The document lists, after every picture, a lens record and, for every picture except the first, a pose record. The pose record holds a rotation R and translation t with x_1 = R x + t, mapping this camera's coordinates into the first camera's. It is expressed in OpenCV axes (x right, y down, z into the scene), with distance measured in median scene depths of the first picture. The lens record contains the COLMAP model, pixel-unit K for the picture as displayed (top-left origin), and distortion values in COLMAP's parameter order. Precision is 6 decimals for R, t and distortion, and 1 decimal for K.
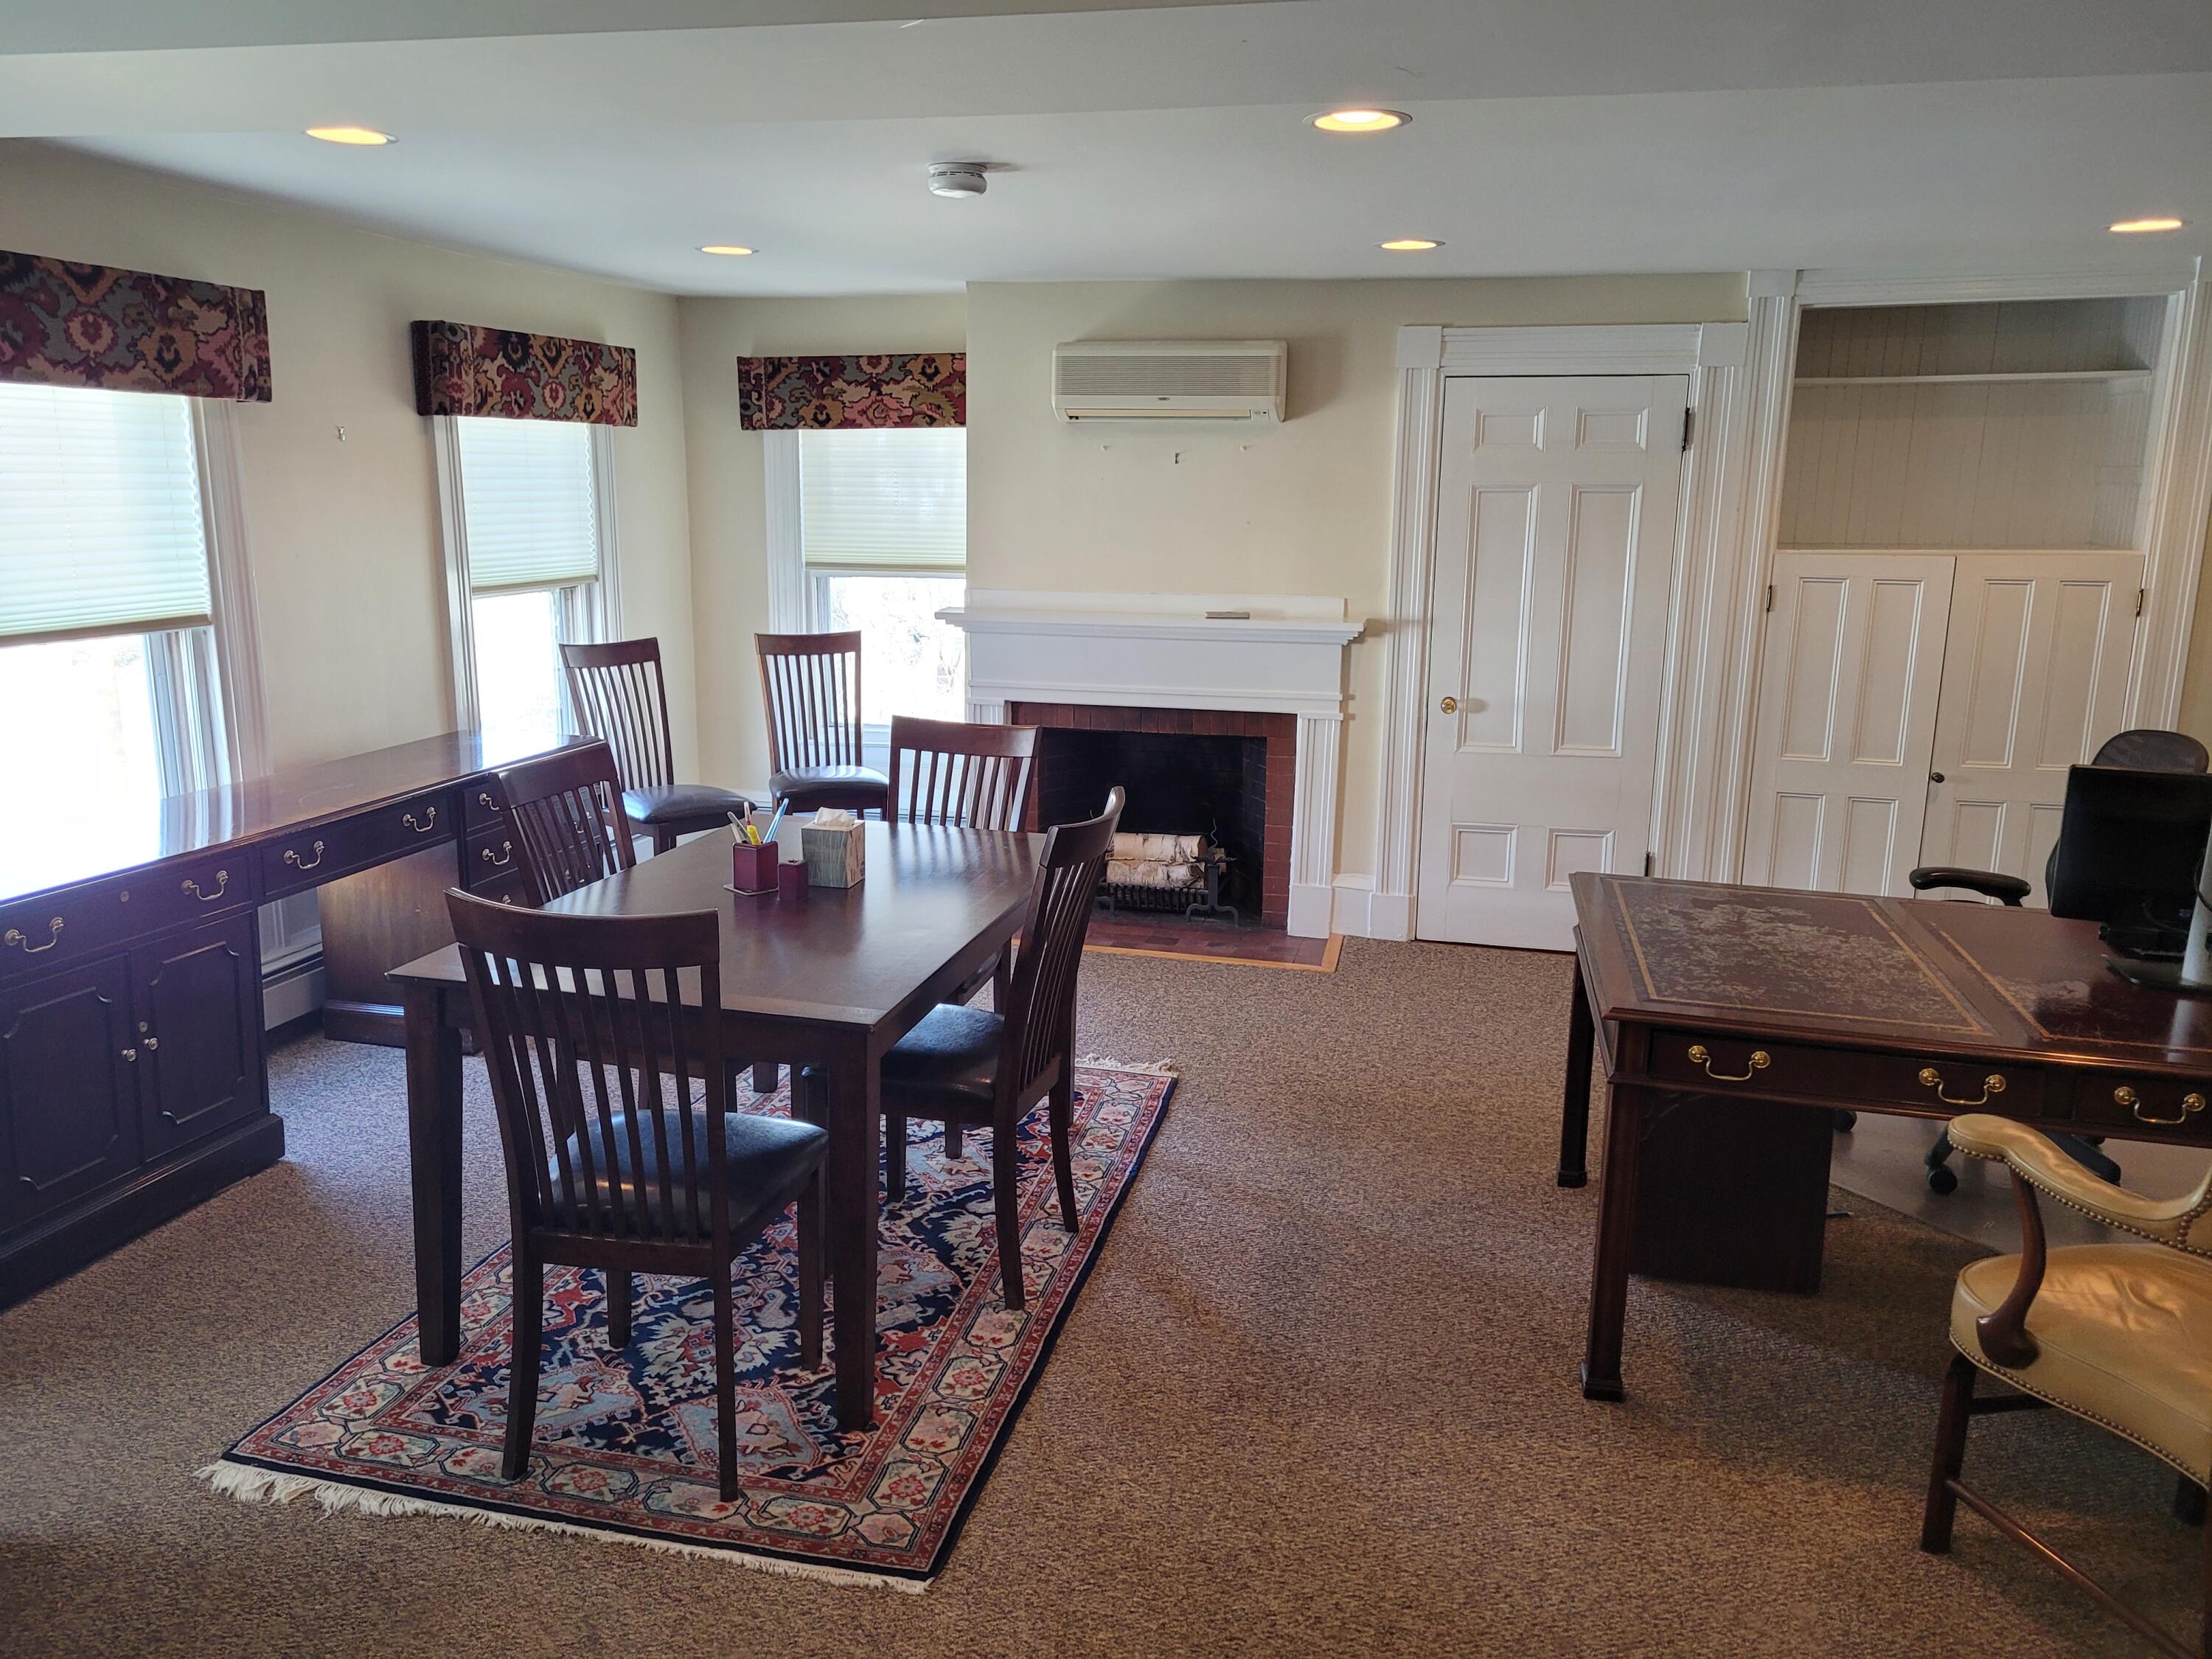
lens RADIAL K [[1676.2, 0, 1098.7], [0, 1676.2, 833.1], [0, 0, 1]] dist [0.057408, -0.025309]
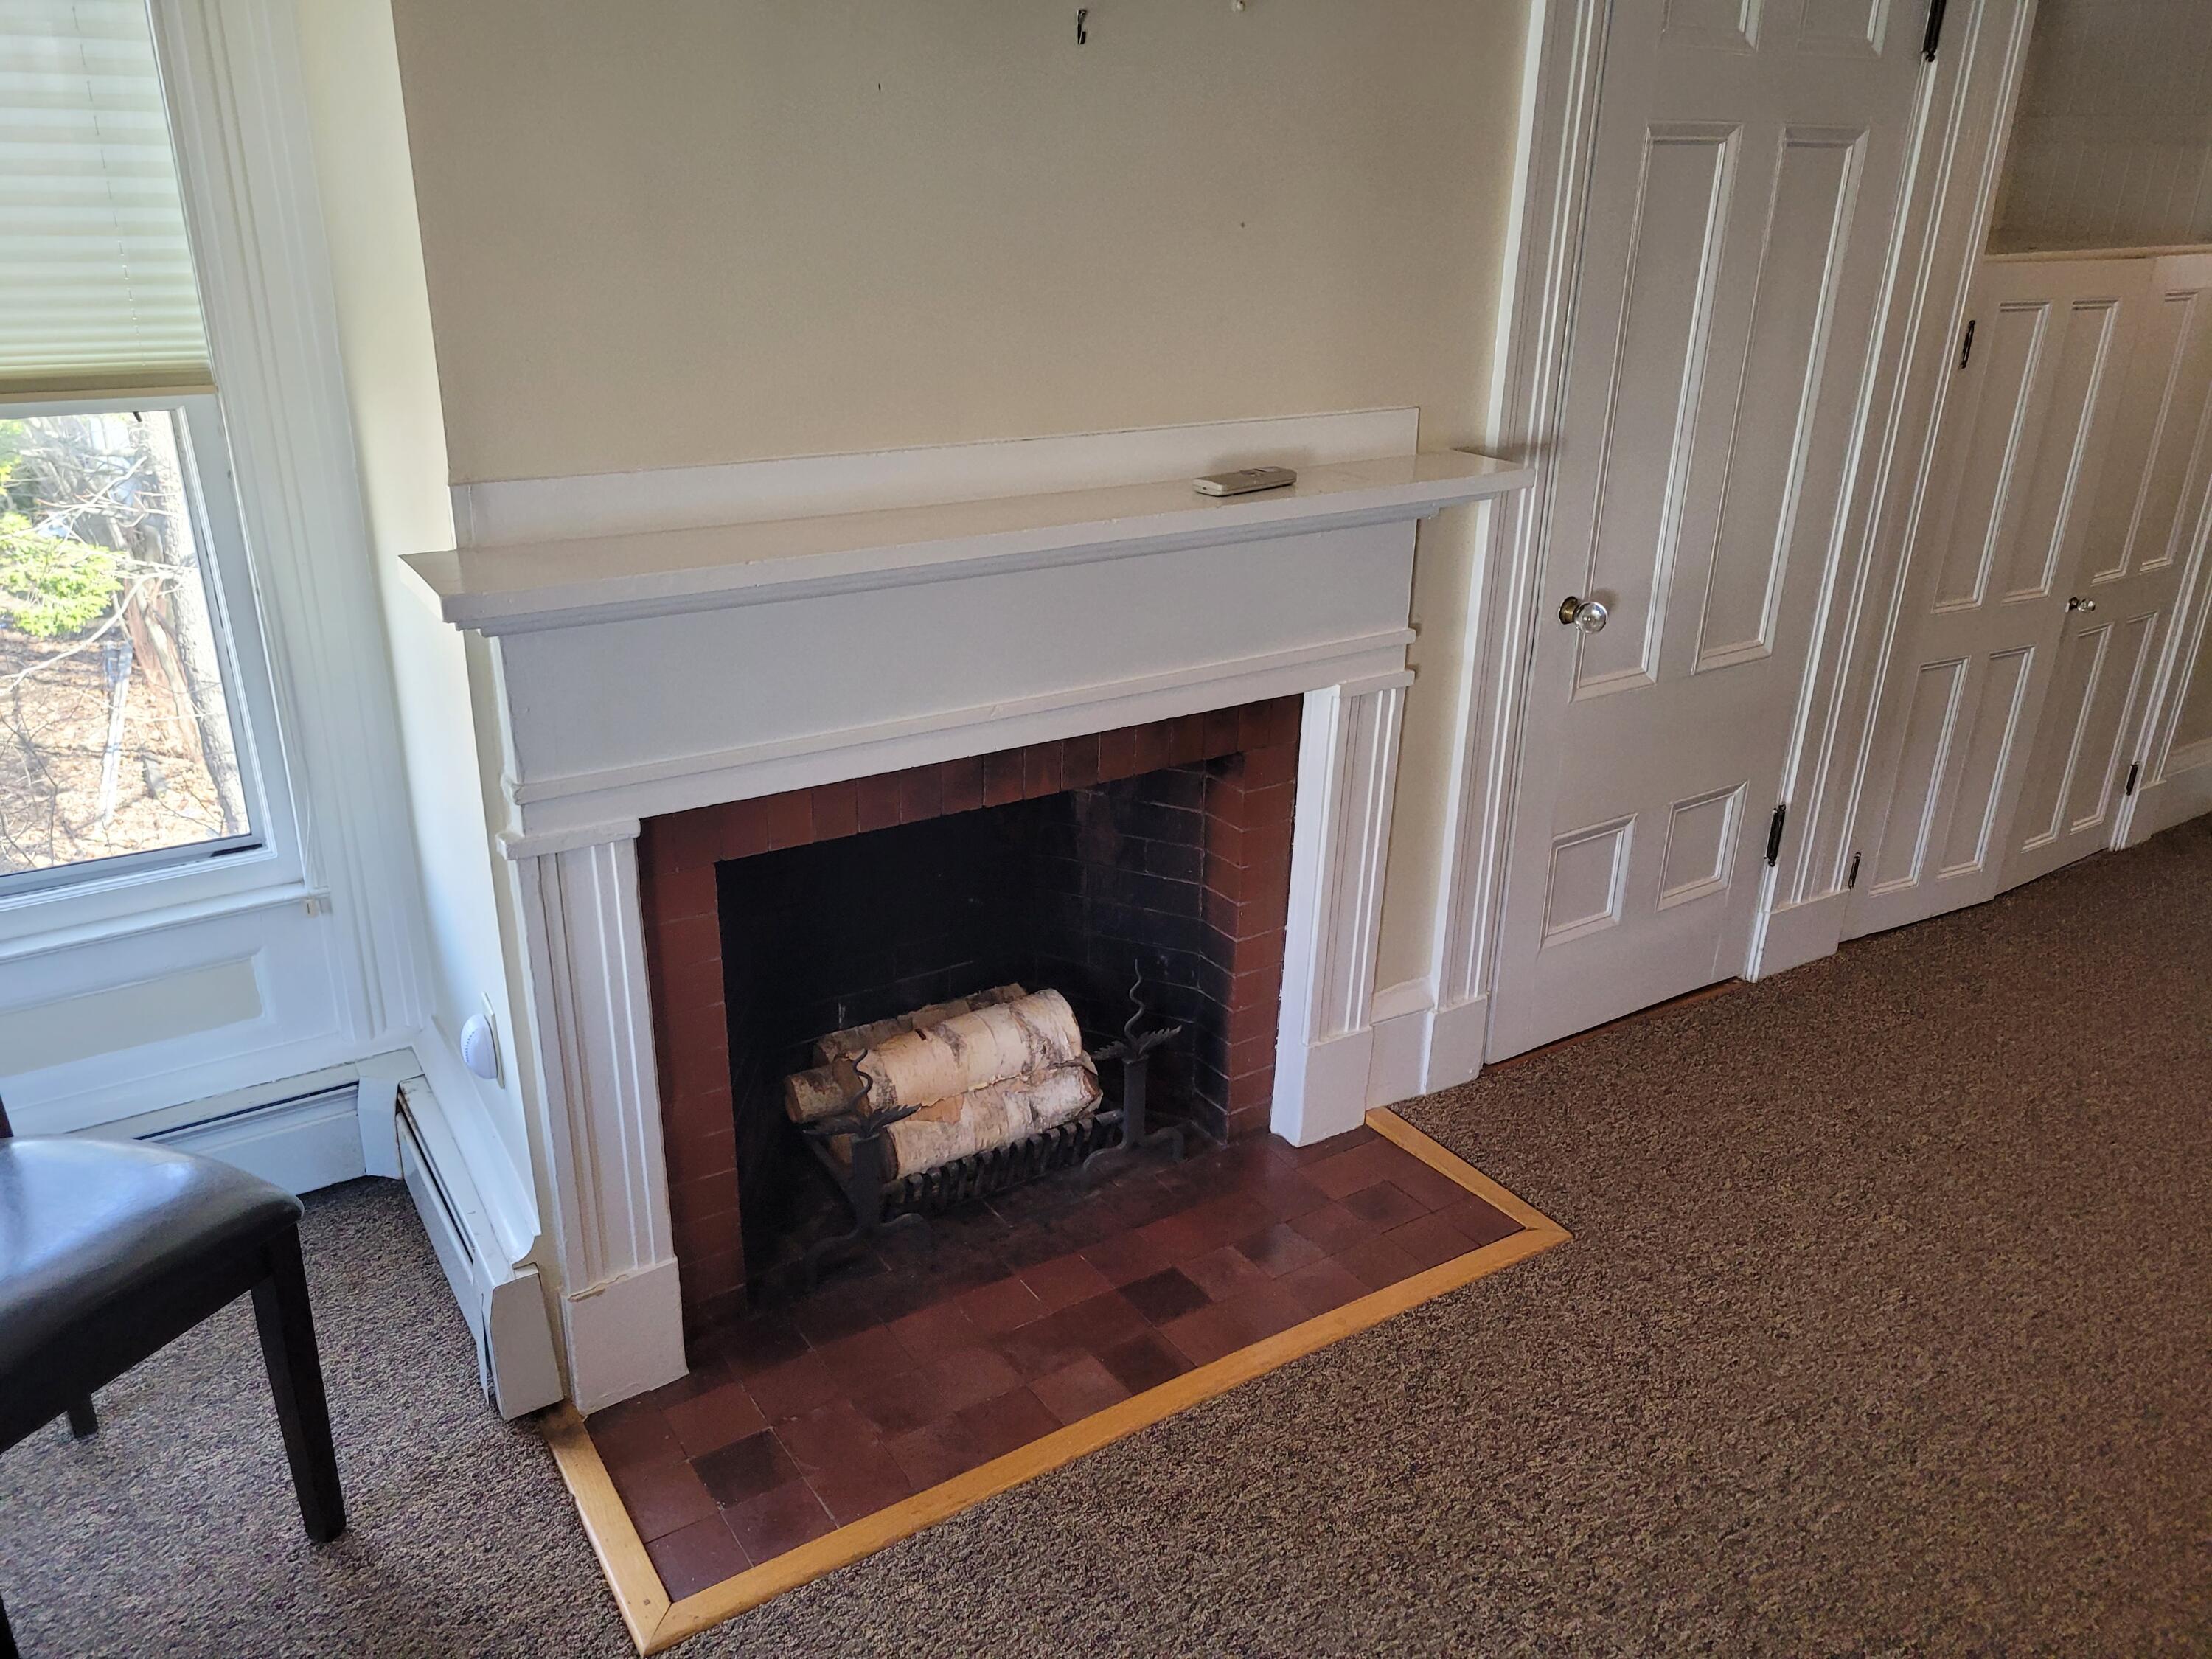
lens RADIAL K [[1676.2, 0, 1112.3], [0, 1676.2, 828.4], [0, 0, 1]] dist [0.057408, -0.025309]
pose [[0.680341, -0.272400, 0.680393, -0.228673], [0.134281, 0.958977, 0.249662, -0.155892], [-0.720489, -0.078492, 0.689010, 0.755568]]
